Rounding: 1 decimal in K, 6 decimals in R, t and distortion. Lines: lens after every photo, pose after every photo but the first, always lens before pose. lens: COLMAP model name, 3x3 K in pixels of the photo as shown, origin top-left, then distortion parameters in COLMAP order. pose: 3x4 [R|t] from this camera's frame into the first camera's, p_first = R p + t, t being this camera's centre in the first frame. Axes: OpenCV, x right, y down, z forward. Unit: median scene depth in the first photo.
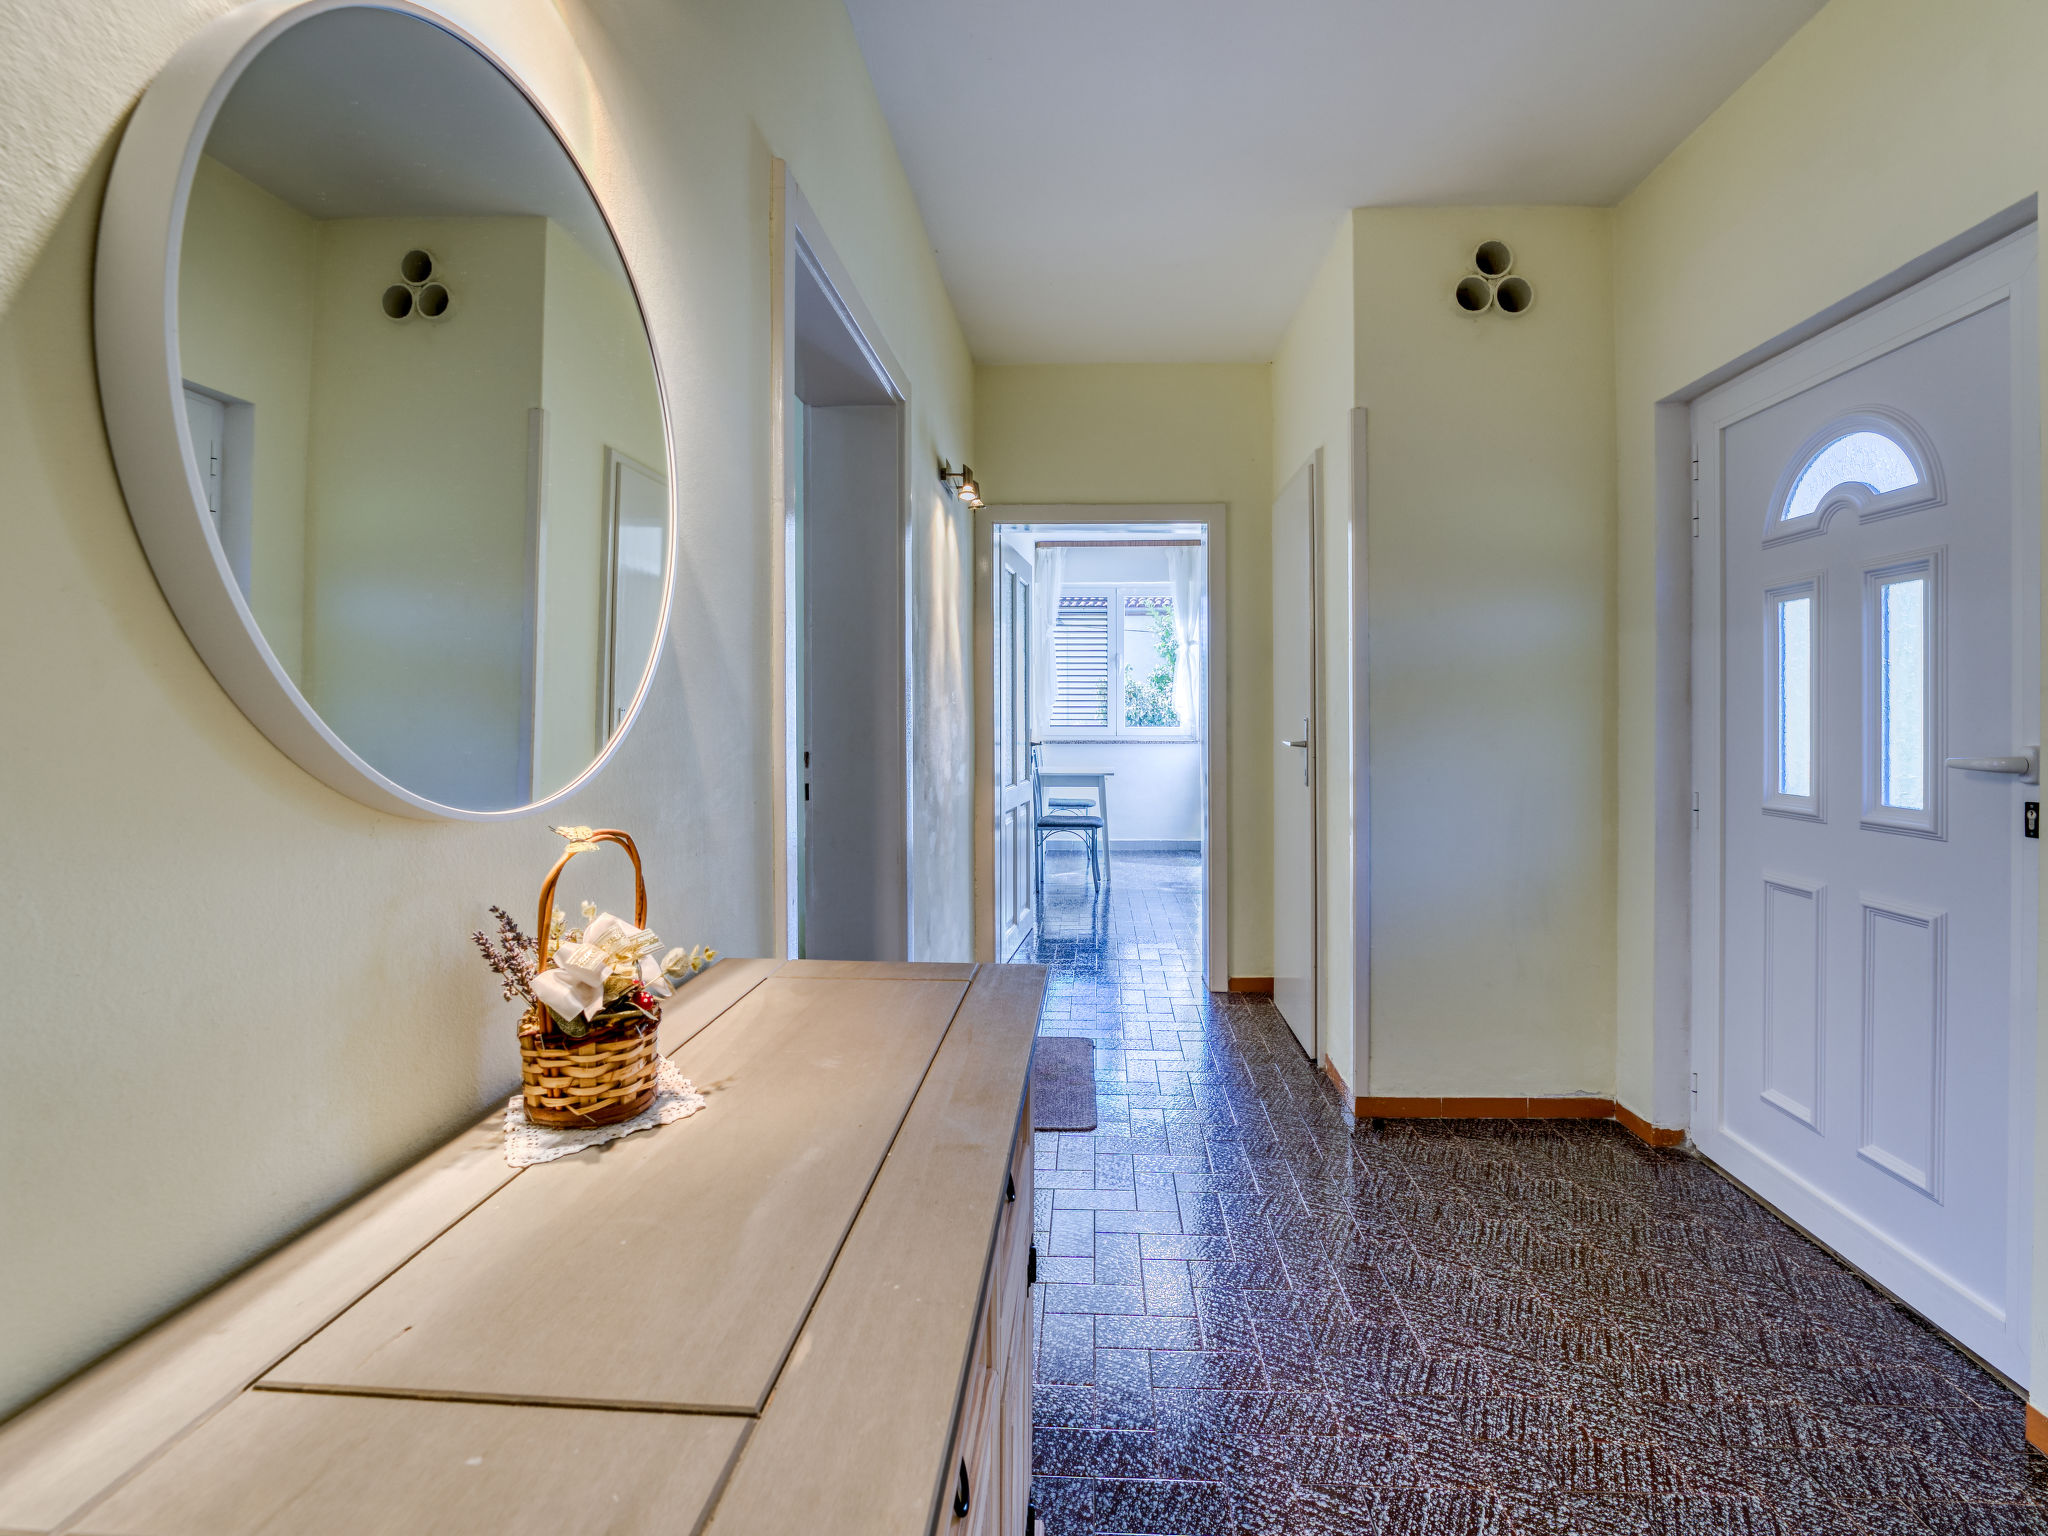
lens RADIAL K [[970.3, 0, 1026.7], [0, 970.3, 734.3], [0, 0, 1]] dist [-0.018914, 0.000437]
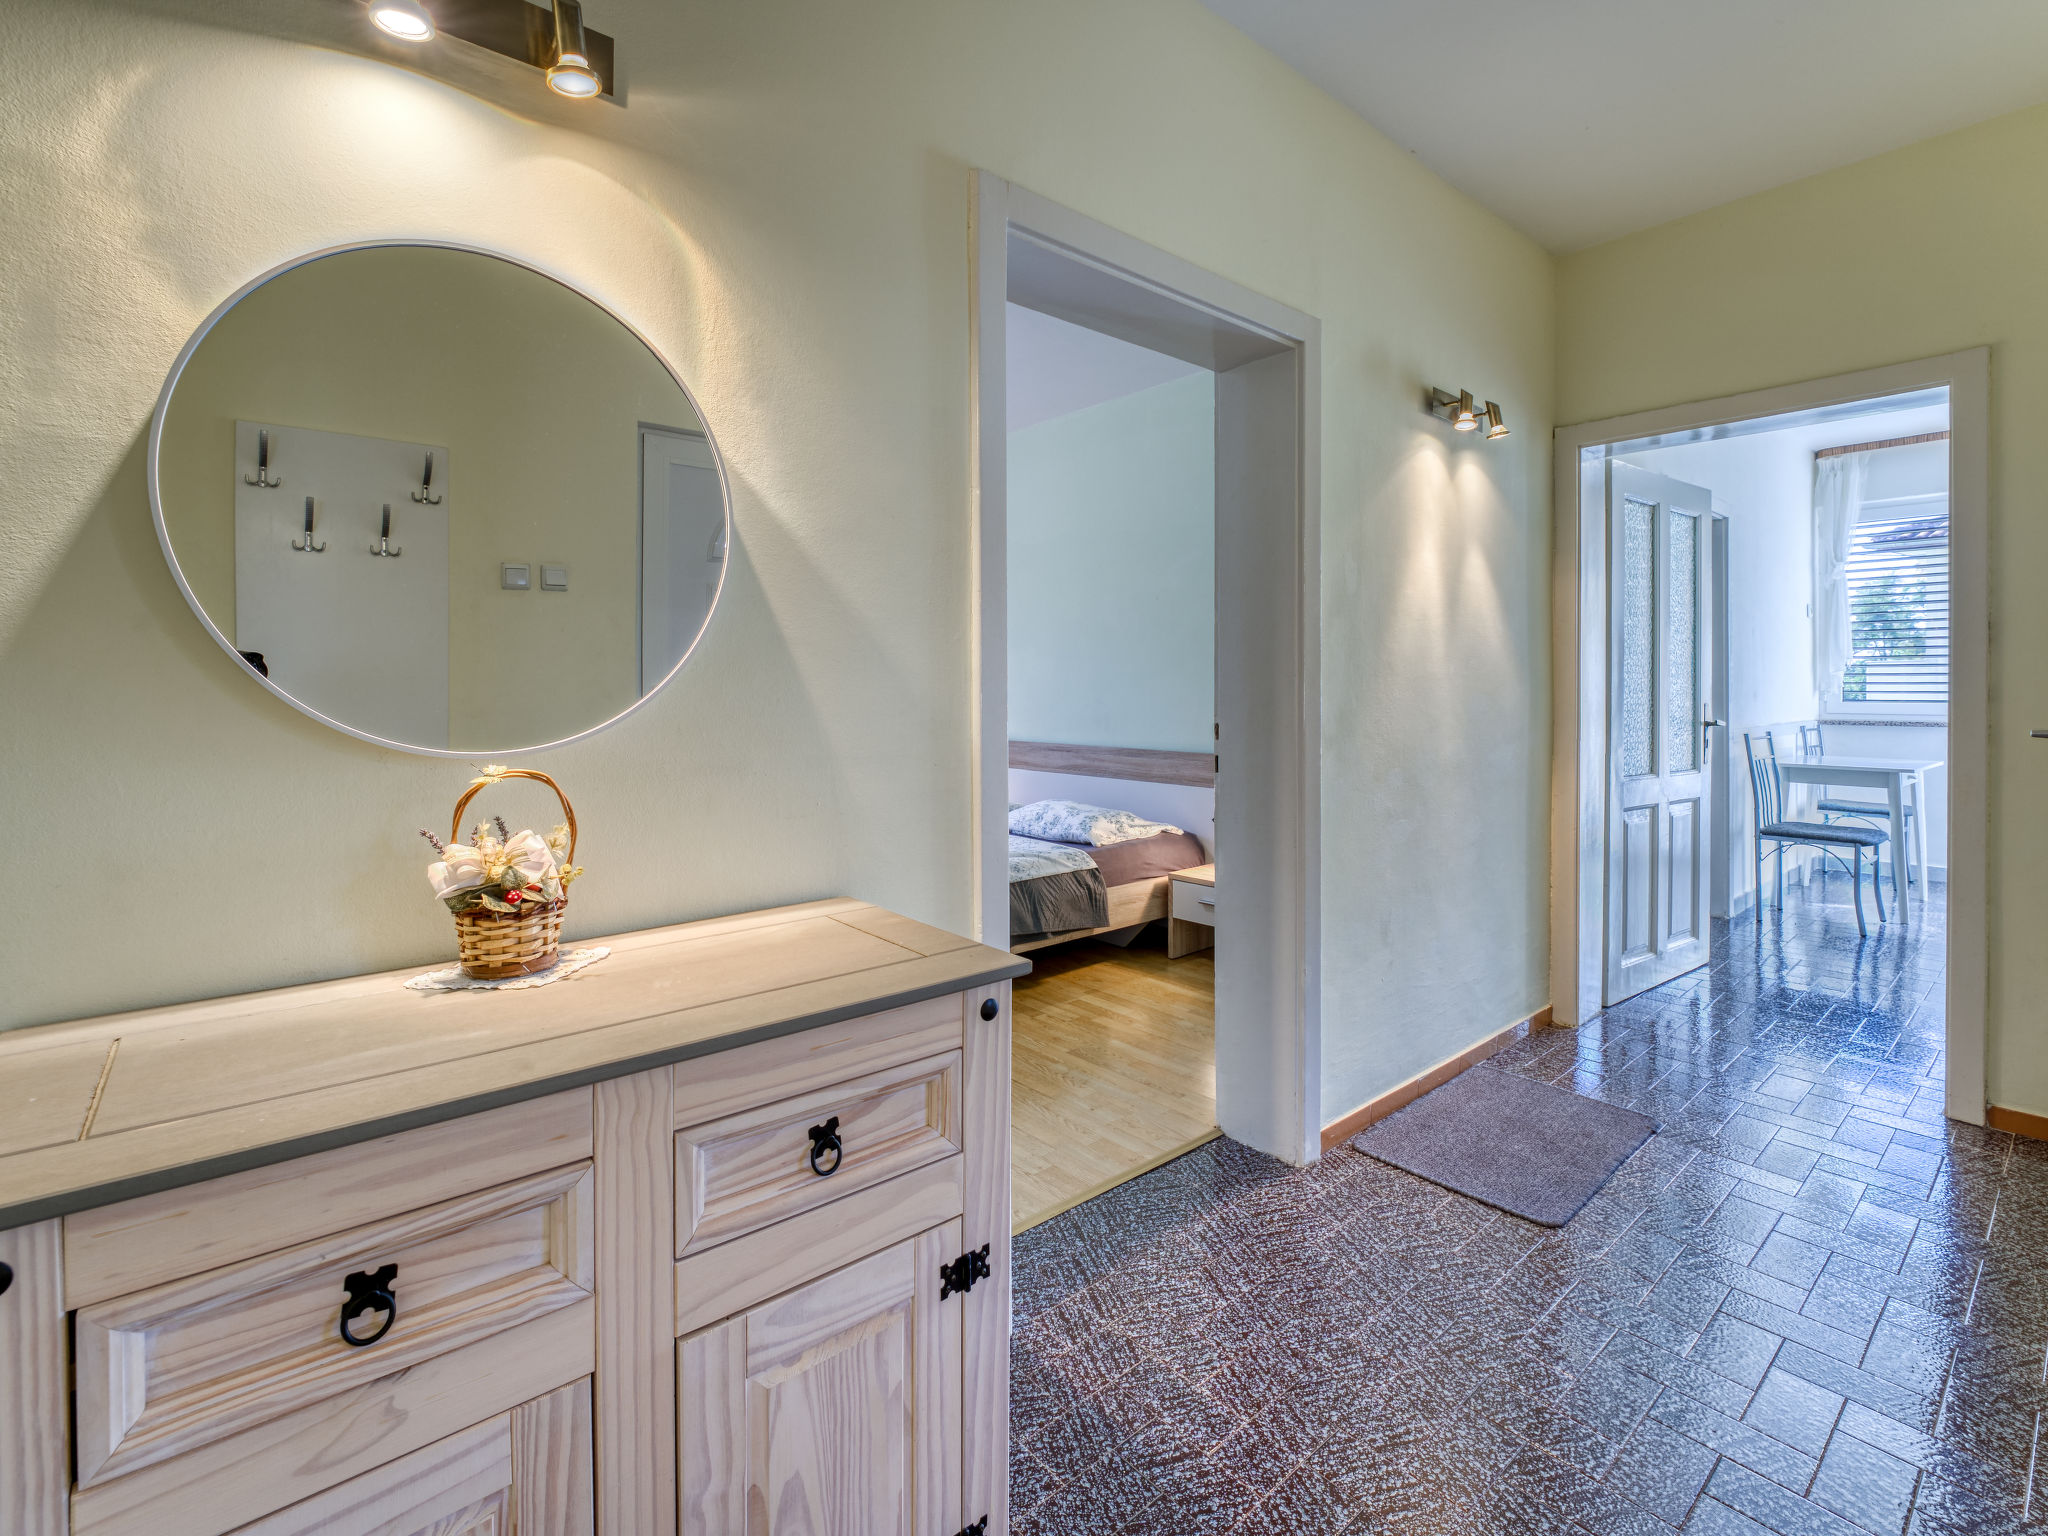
lens RADIAL K [[941.2, 0, 996.8], [0, 941.2, 688.0], [0, 0, 1]] dist [-0.011915, 0.000505]
pose [[0.687271, 0.010005, -0.726333, 0.550116], [-0.018651, 0.999819, -0.003876, -0.013726], [0.726162, 0.016210, 0.687332, 0.310290]]
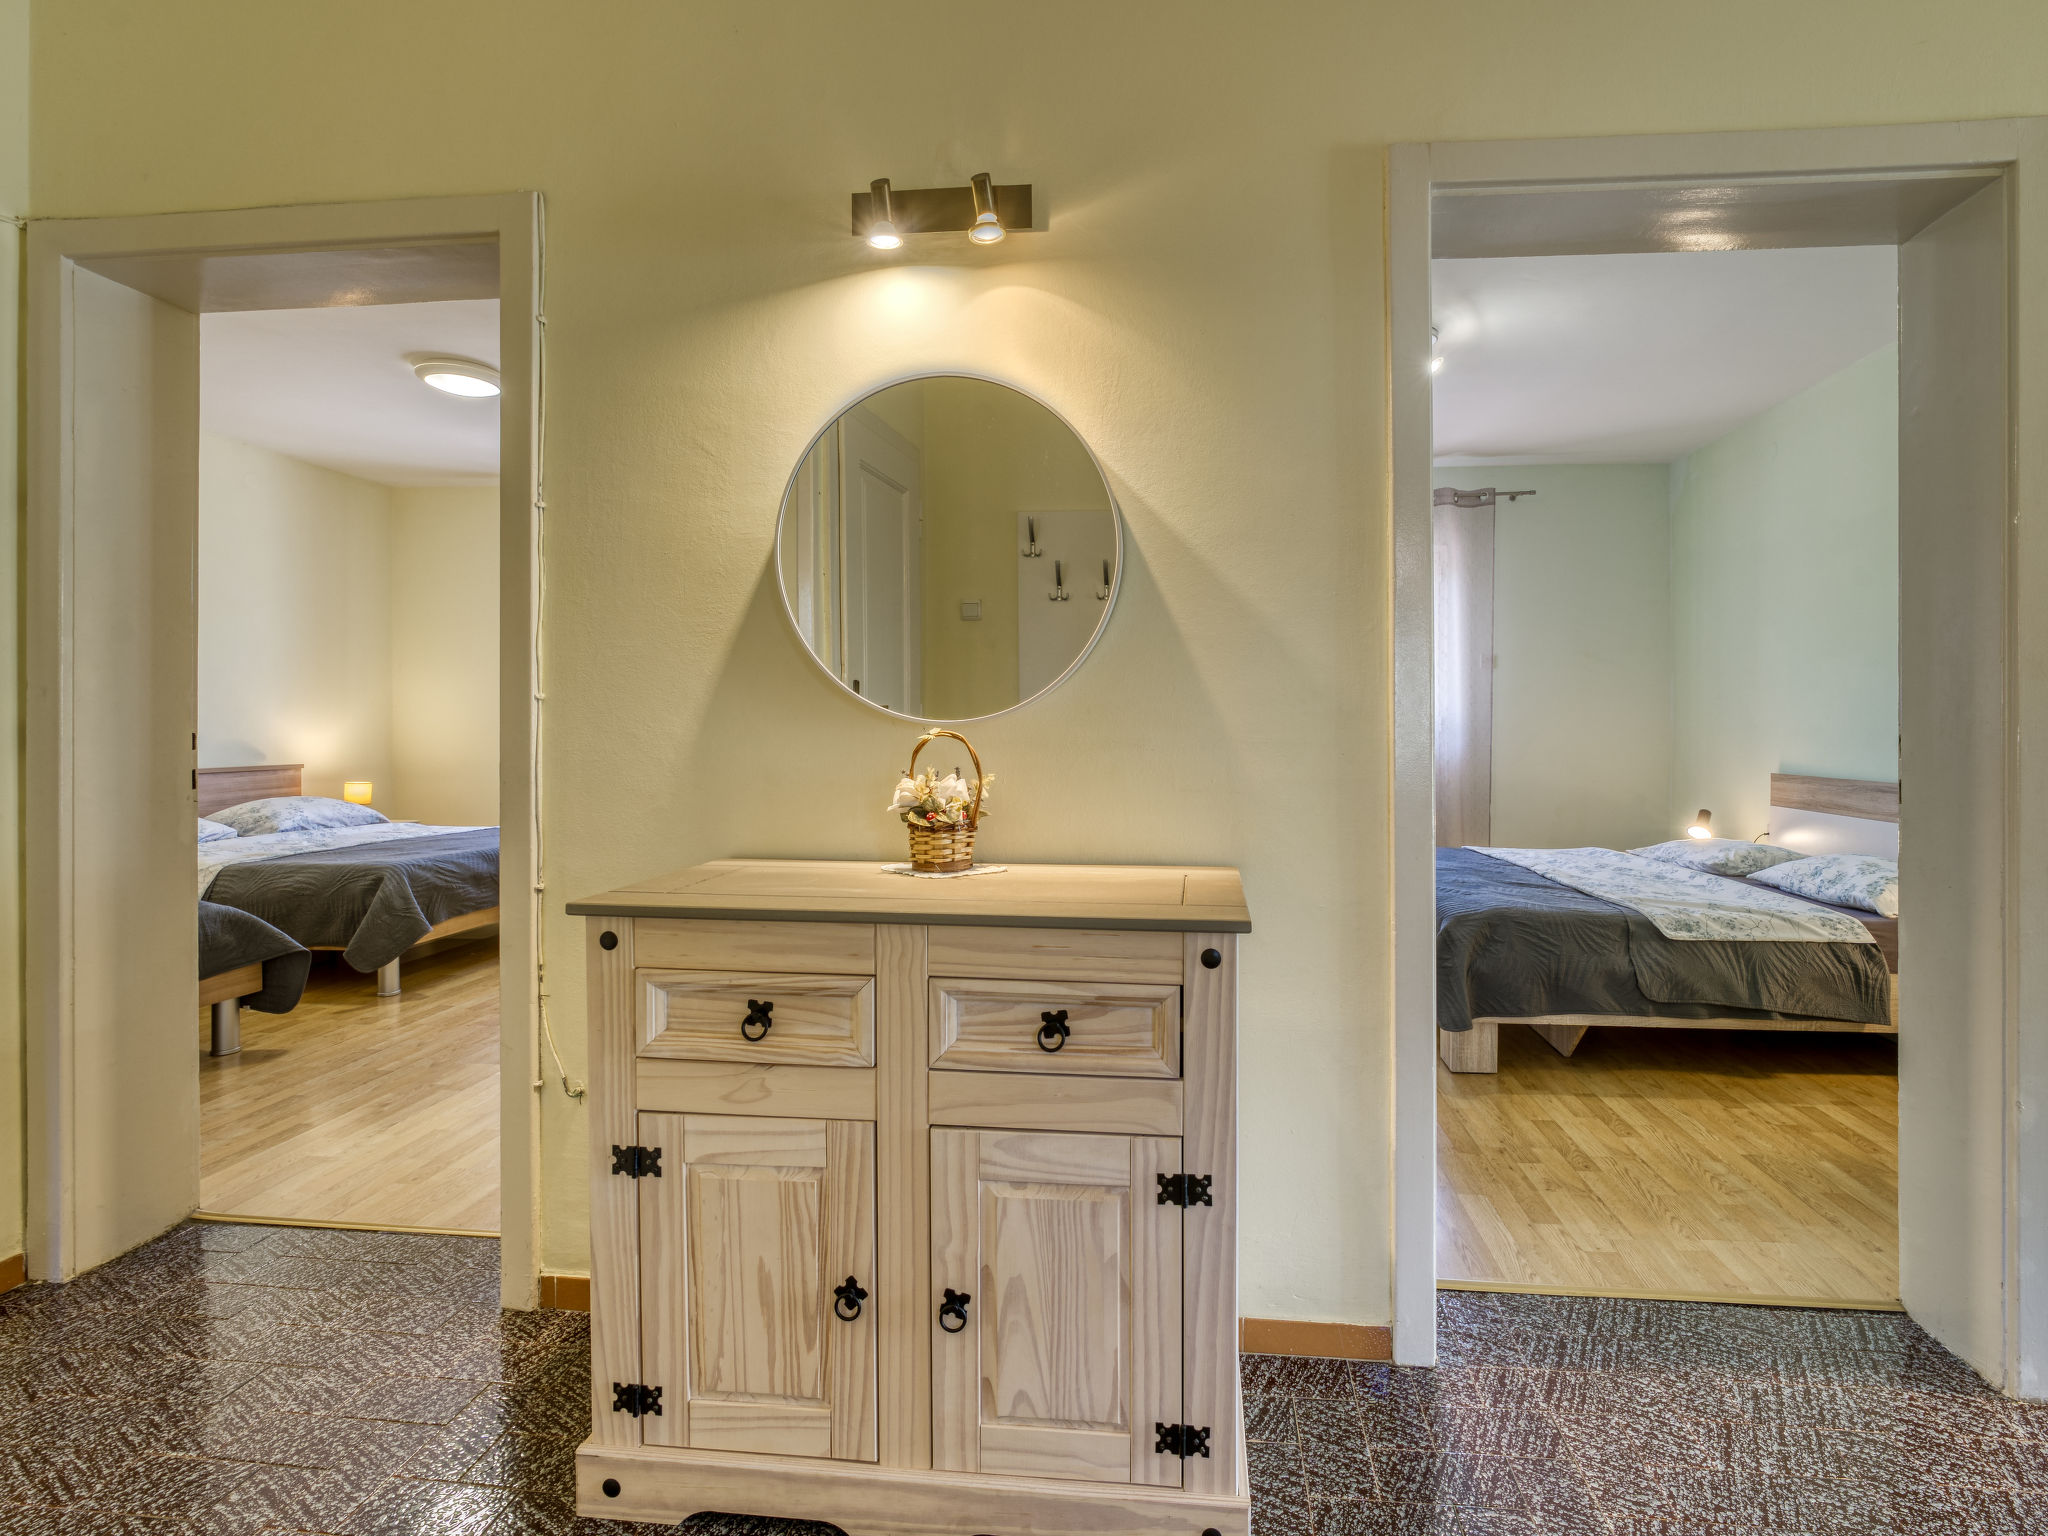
lens RADIAL K [[962.7, 0, 1102.9], [0, 962.7, 722.0], [0, 0, 1]] dist [-0.018130, 0.005782]
pose [[-0.022198, 0.008804, -0.999715, 0.832802], [-0.023127, 0.999689, 0.009318, 0.030835], [0.999486, 0.023327, -0.021988, 0.744853]]
